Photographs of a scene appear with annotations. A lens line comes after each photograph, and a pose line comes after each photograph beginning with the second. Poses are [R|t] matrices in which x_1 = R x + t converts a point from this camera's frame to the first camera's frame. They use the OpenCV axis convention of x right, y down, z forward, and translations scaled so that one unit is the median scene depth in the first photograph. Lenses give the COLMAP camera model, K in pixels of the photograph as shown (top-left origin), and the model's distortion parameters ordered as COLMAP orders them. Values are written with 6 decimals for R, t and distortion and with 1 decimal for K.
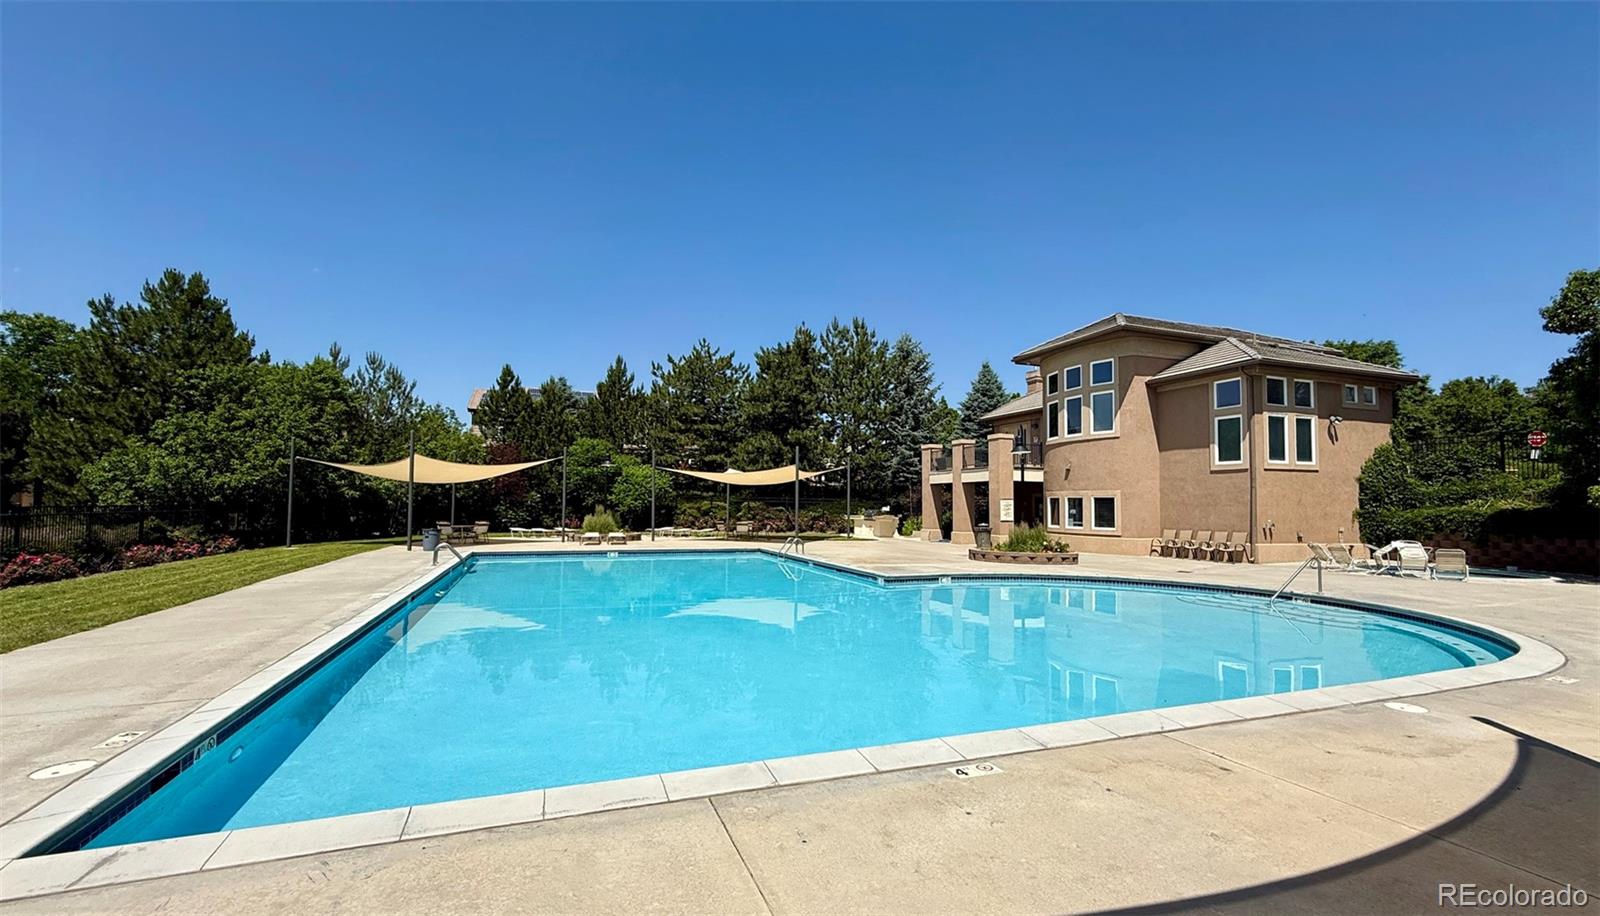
lens RADIAL K [[661.4, 0, 788.9], [0, 661.4, 462.8], [0, 0, 1]] dist [-0.000922, 0.000144]
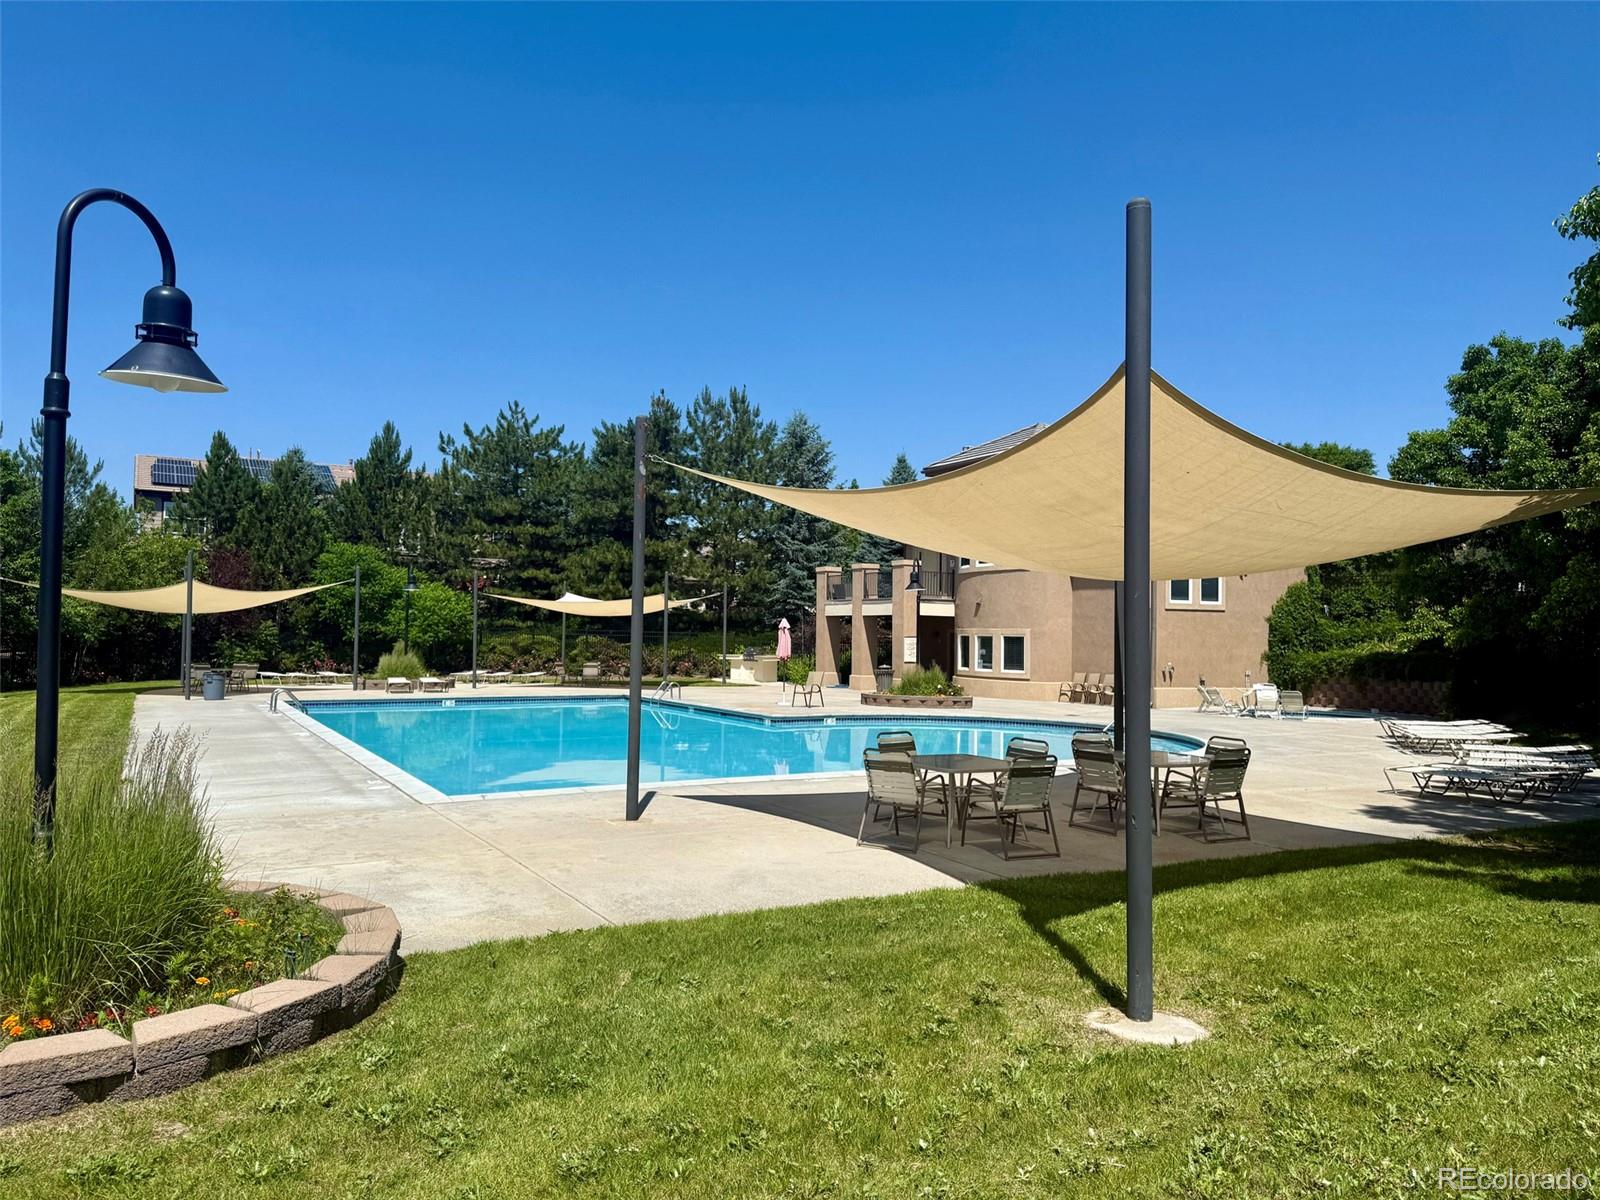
lens RADIAL K [[1082.9, 0, 800.0], [0, 1082.9, 600.0], [0, 0, 1]] dist [0.080607, -0.001650]
pose [[0.984585, 0.011088, 0.174557, -0.044822], [-0.016761, 0.999377, 0.031056, -0.026107], [-0.174104, -0.033503, 0.984157, -0.274725]]
